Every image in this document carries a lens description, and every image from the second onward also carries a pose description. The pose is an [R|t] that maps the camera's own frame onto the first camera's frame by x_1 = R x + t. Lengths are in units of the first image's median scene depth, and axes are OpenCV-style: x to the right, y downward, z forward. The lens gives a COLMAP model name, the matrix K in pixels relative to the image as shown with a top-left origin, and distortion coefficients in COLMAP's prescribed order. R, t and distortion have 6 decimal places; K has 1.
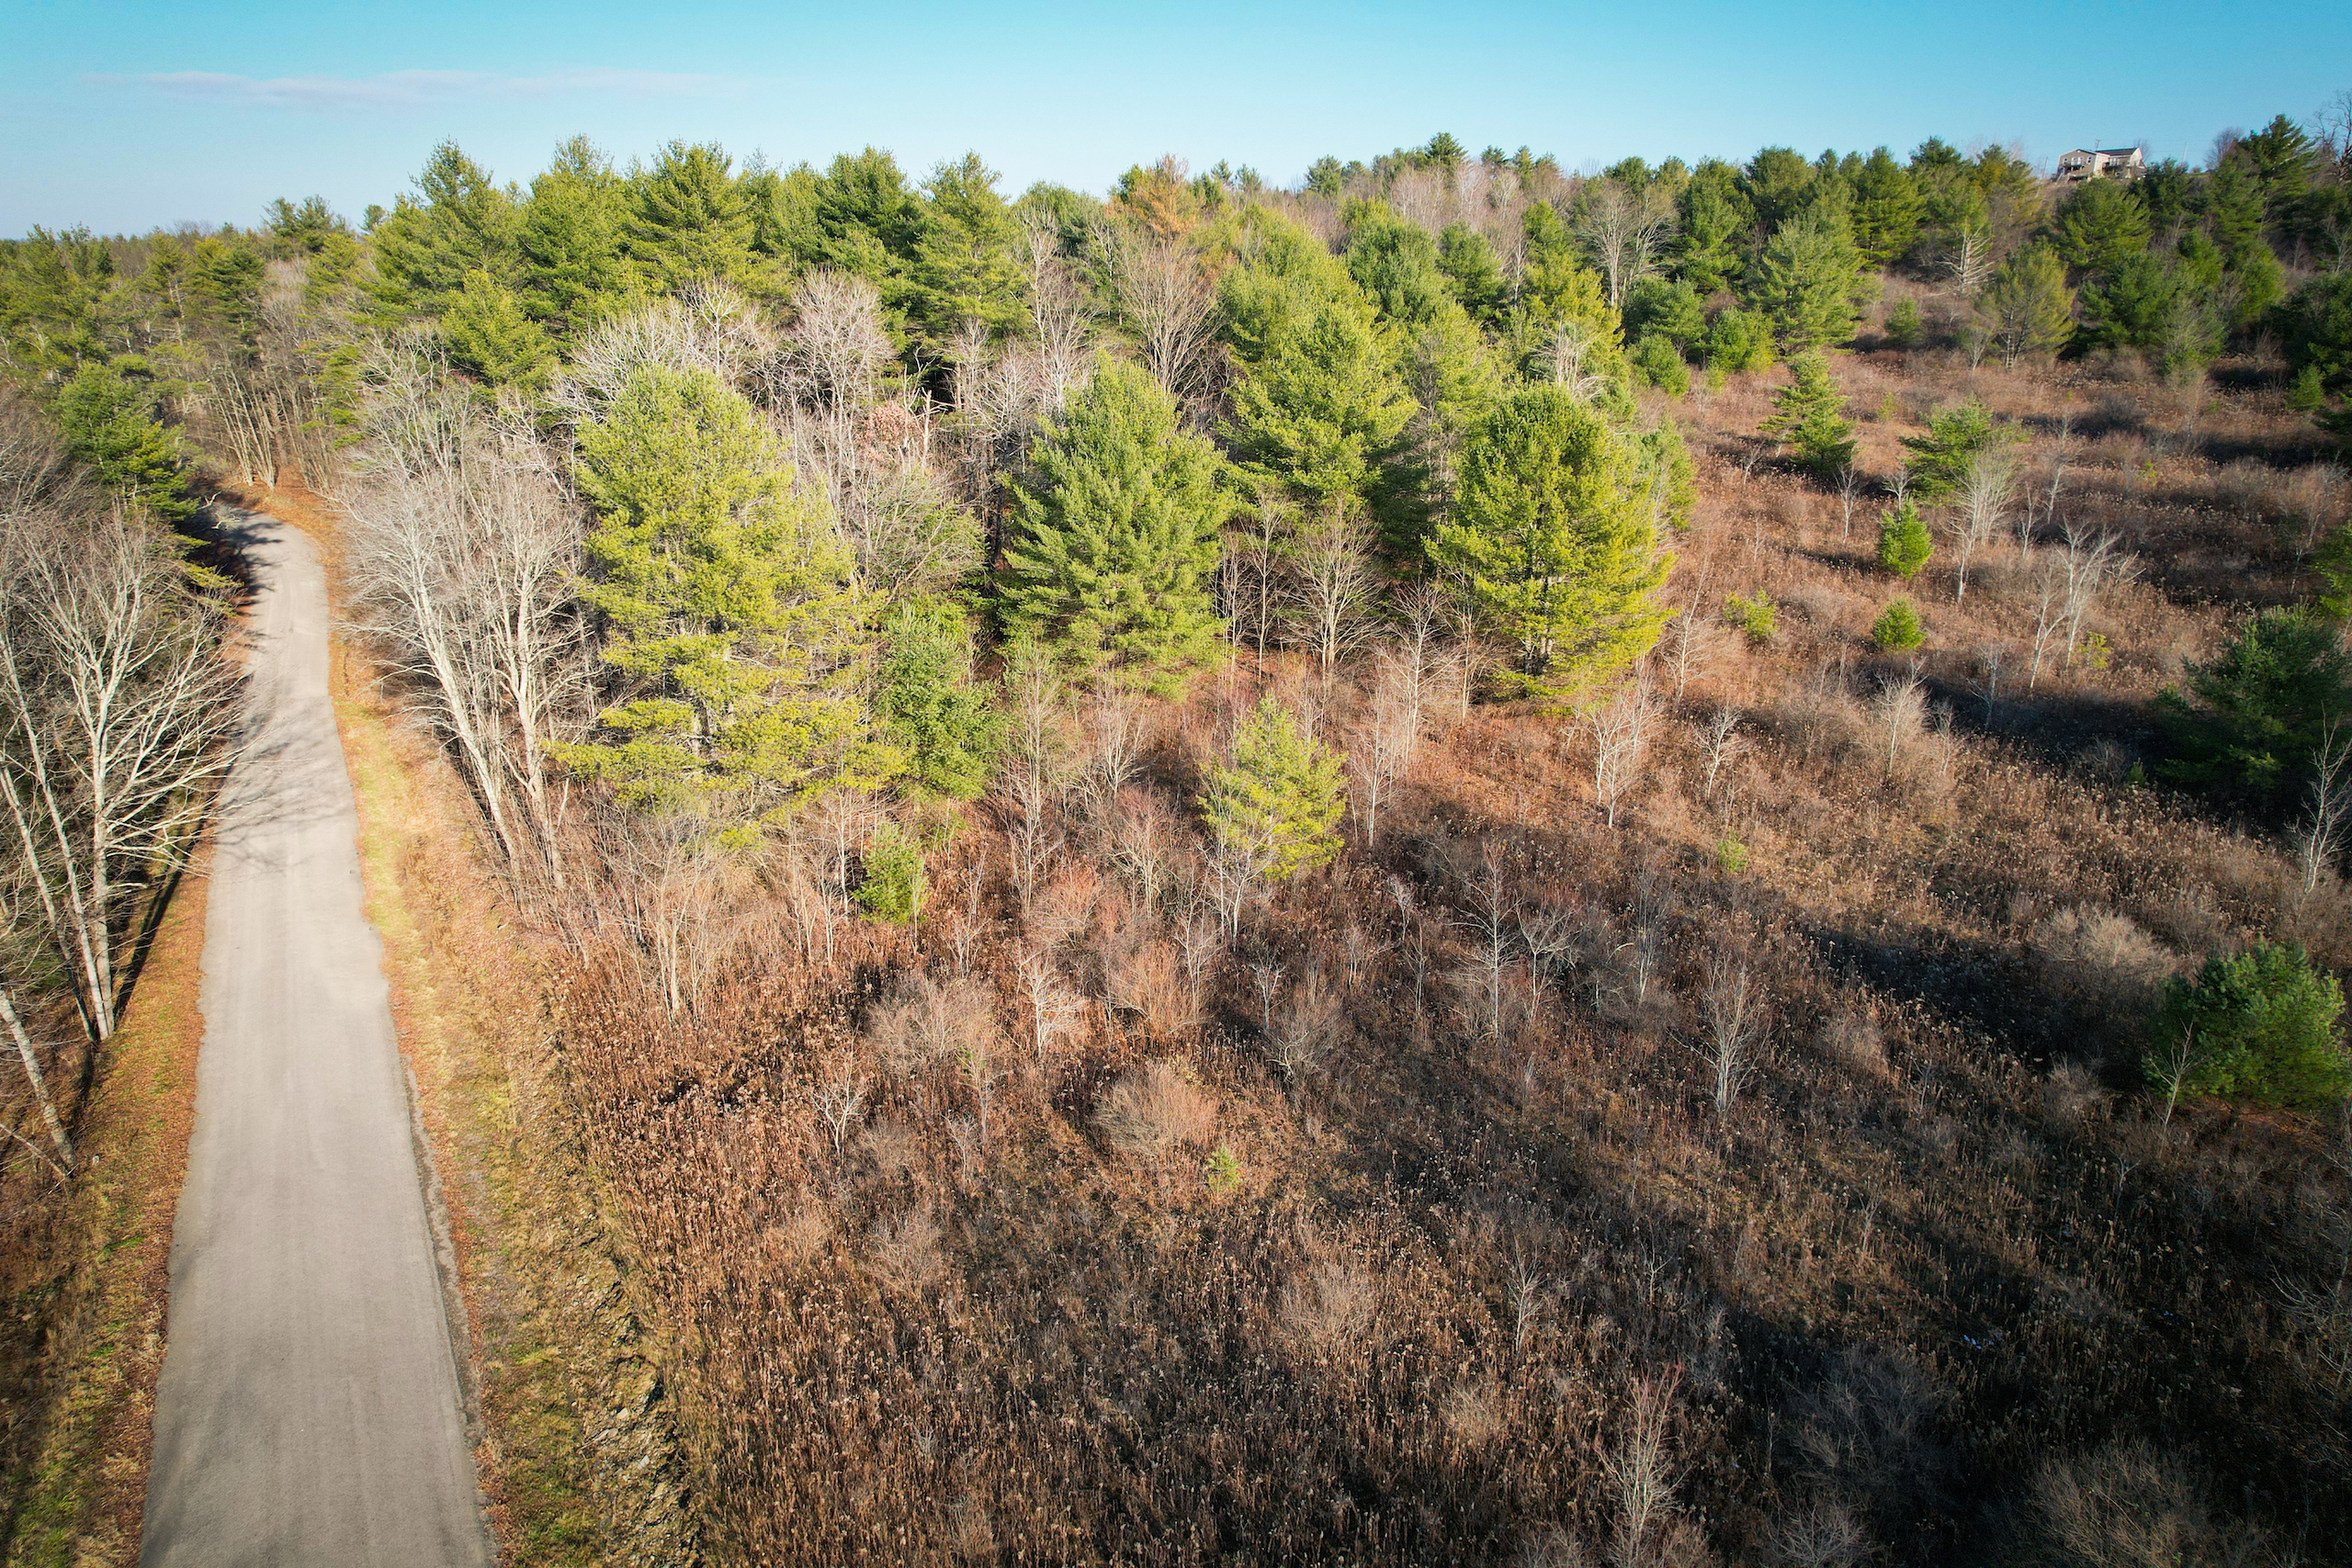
lens RADIAL K [[1520.3, 0, 1177.8], [0, 1520.3, 774.6], [0, 0, 1]] dist [-0.076839, 0.076217]
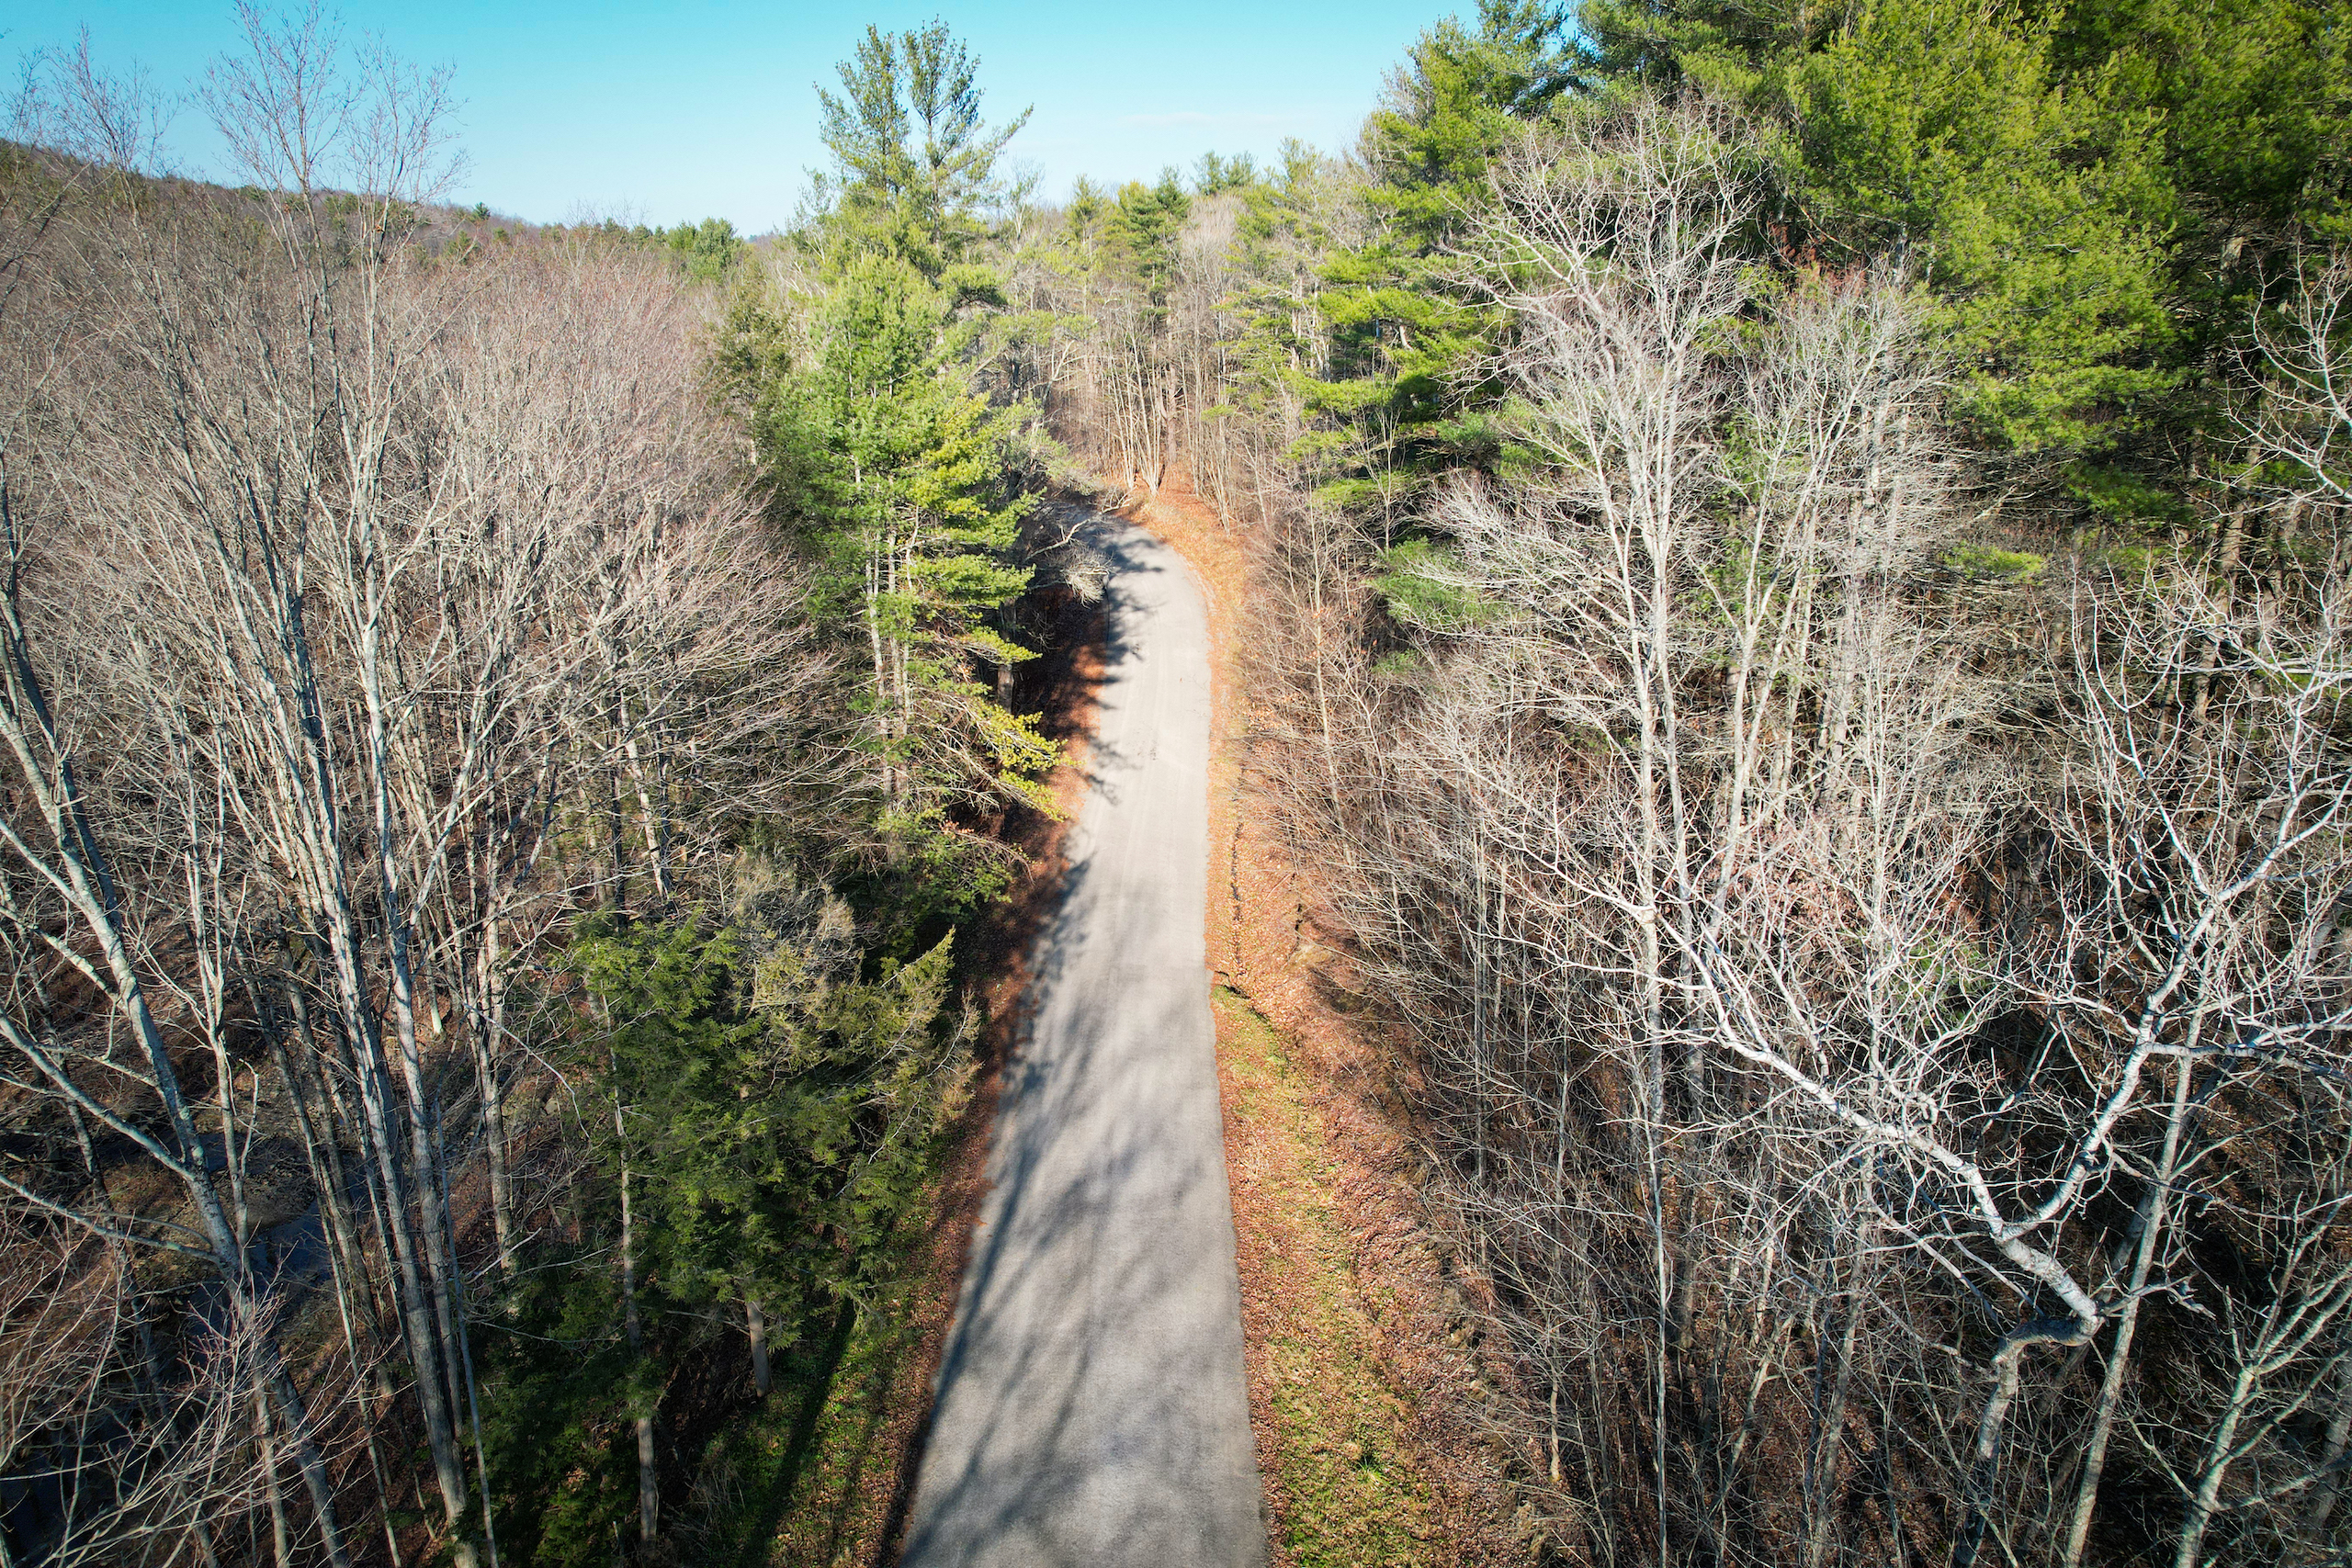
lens RADIAL K [[1520.3, 0, 1177.8], [0, 1520.3, 774.6], [0, 0, 1]] dist [-0.076839, 0.076217]
pose [[0.866671, 0.139353, -0.479023, -0.148562], [-0.139814, 0.989562, 0.034916, -0.054947], [0.478888, 0.036713, 0.877108, 0.236753]]
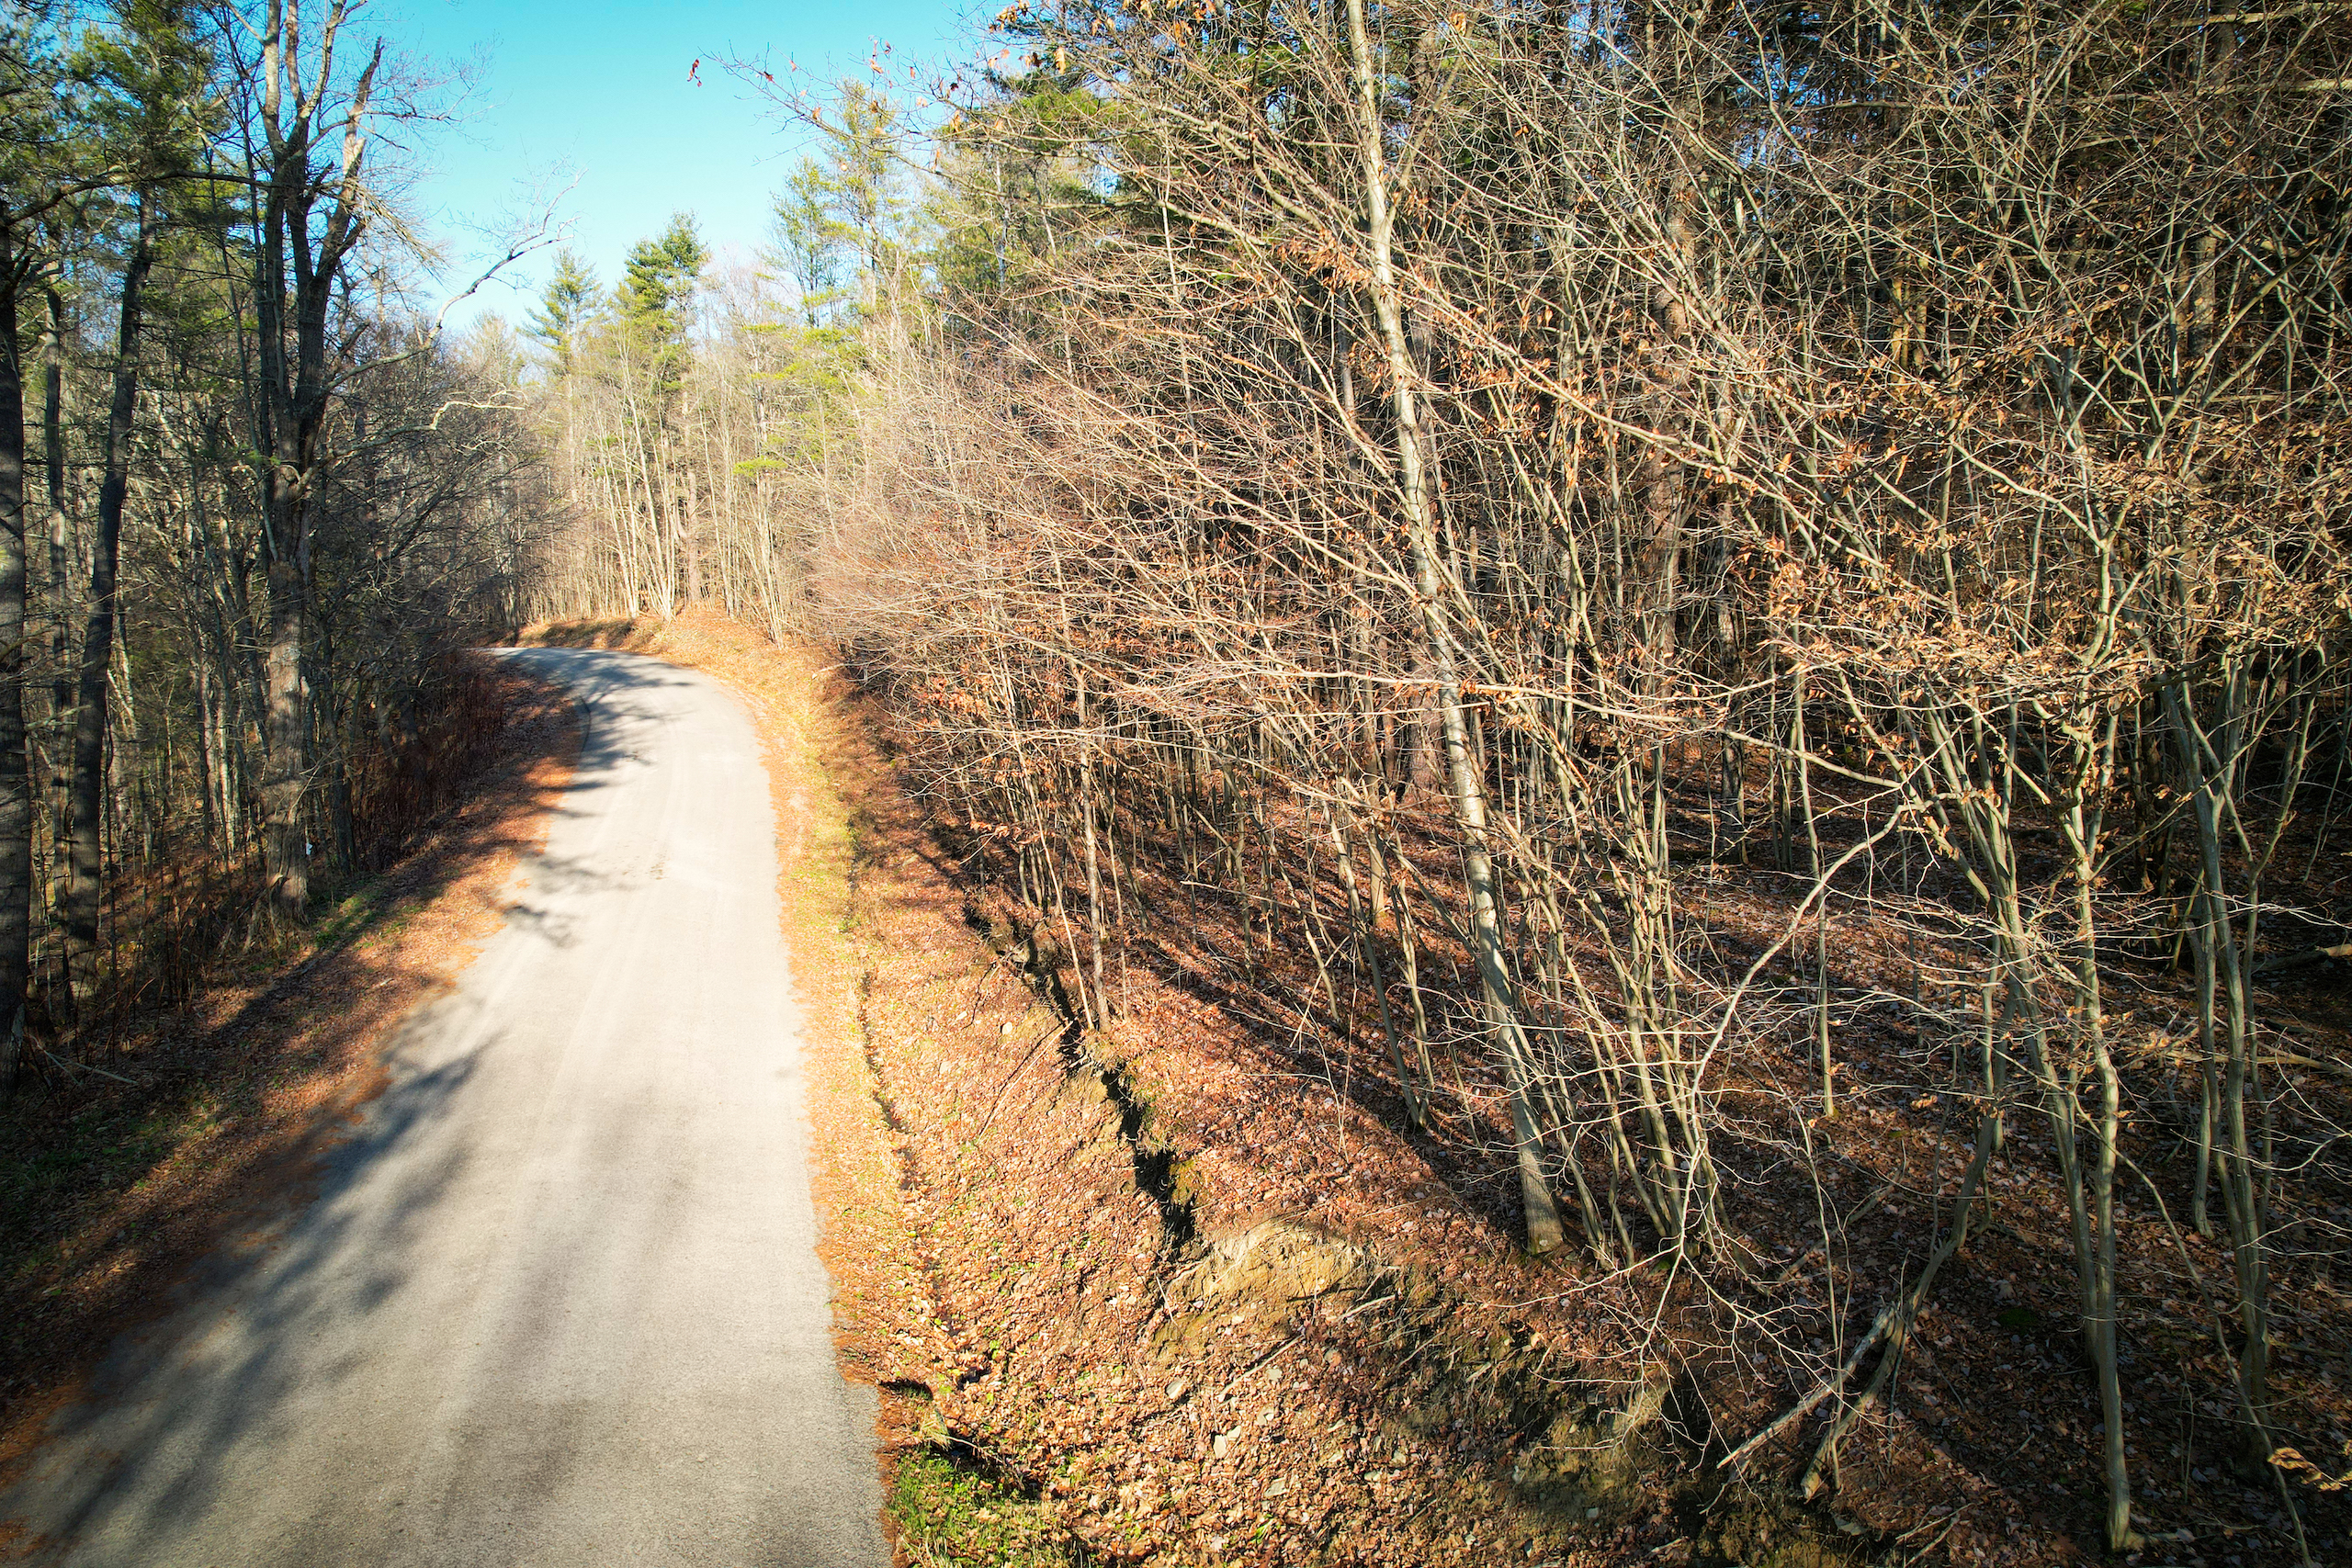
lens RADIAL K [[1520.3, 0, 1177.8], [0, 1520.3, 774.6], [0, 0, 1]] dist [-0.076839, 0.076217]
pose [[0.975268, 0.003142, -0.221004, -0.218158], [-0.043014, 0.983480, -0.175834, -0.033090], [0.216800, 0.180992, 0.959291, 0.369524]]
